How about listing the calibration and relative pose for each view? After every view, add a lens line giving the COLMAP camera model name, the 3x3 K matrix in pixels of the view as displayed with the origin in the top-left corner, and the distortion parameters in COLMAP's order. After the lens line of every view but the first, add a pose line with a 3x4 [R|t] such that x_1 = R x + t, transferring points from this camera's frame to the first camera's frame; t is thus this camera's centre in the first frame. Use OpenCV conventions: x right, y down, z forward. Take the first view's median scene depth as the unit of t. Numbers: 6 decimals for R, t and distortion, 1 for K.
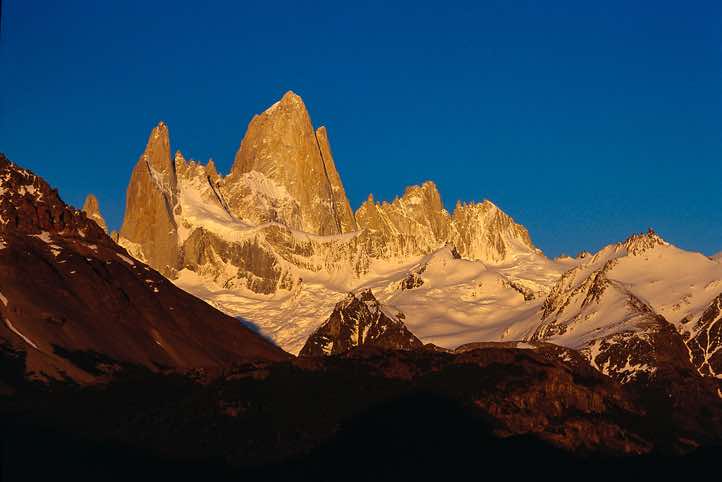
lens RADIAL K [[1309.0, 0, 354.6], [0, 1309.0, 267.7], [0, 0, 1]] dist [0.037657, 0.000000]
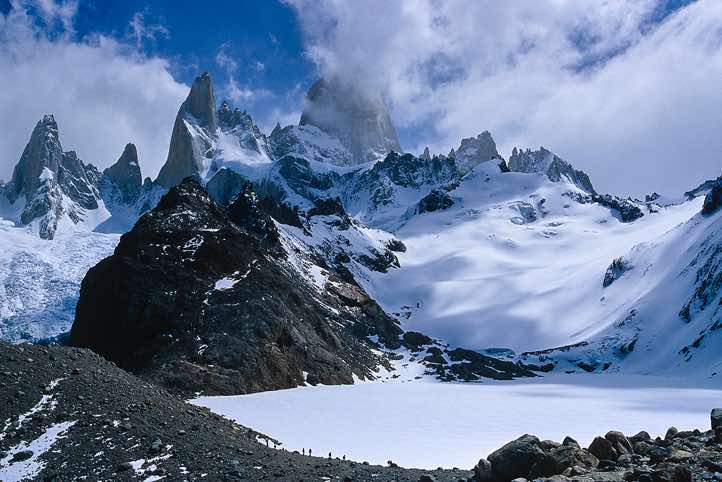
lens RADIAL K [[637.7, 0, 364.6], [0, 637.7, 239.3], [0, 0, 1]] dist [-0.105727, 0.053022]
pose [[0.986282, -0.008504, -0.164849, 0.054531], [0.003590, 0.999541, -0.030079, 0.034598], [0.165029, 0.029075, 0.985860, 0.607818]]
